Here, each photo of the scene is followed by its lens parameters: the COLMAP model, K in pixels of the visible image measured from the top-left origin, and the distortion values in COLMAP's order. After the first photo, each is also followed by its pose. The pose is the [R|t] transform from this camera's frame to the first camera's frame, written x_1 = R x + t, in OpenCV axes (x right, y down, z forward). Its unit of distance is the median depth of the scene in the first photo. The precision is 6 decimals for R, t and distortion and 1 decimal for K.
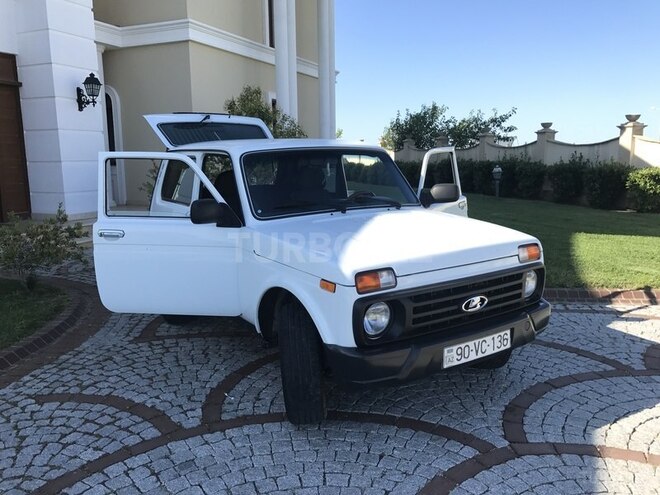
lens RADIAL K [[534.3, 0, 330.0], [0, 534.3, 247.5], [0, 0, 1]] dist [0.011134, 0.002987]
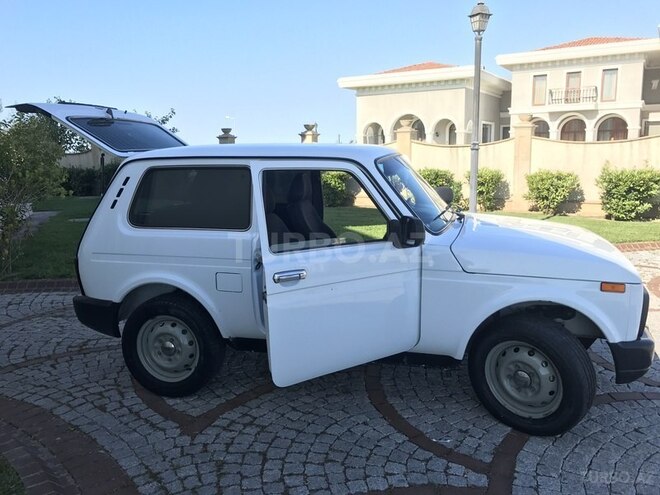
lens RADIAL K [[534.3, 0, 330.0], [0, 534.3, 247.5], [0, 0, 1]] dist [0.011134, 0.002987]
pose [[0.738180, -0.113674, 0.664958, -0.783026], [0.117423, 0.992305, 0.039281, -0.079648], [-0.664306, 0.049085, 0.745847, 0.414442]]
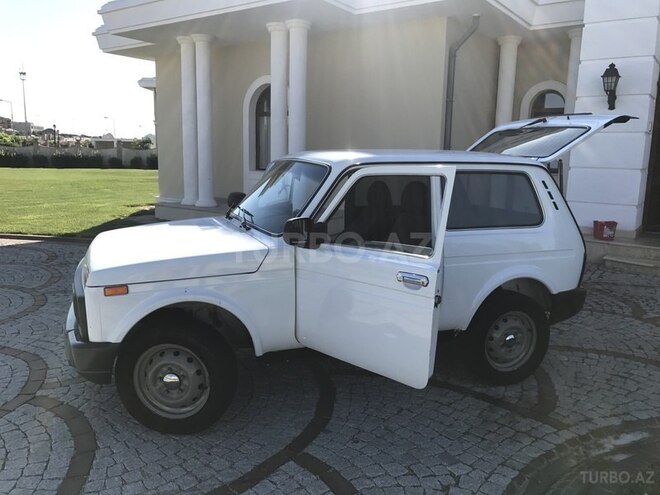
lens RADIAL K [[534.3, 0, 330.0], [0, 534.3, 247.5], [0, 0, 1]] dist [0.011134, 0.002987]
pose [[-0.205567, 0.180561, -0.961842, 1.003186], [-0.184048, 0.958162, 0.219206, -0.275423], [0.961181, 0.222087, -0.163735, 1.344206]]
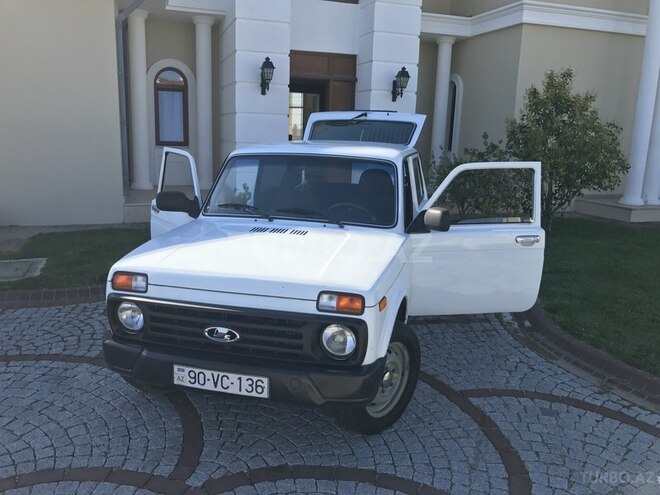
lens RADIAL K [[534.3, 0, 330.0], [0, 534.3, 247.5], [0, 0, 1]] dist [0.011134, 0.002987]
pose [[0.675940, 0.191449, -0.711655, 0.806617], [-0.165516, 0.980435, 0.106546, -0.137676], [0.718130, 0.045771, 0.694403, 0.366438]]
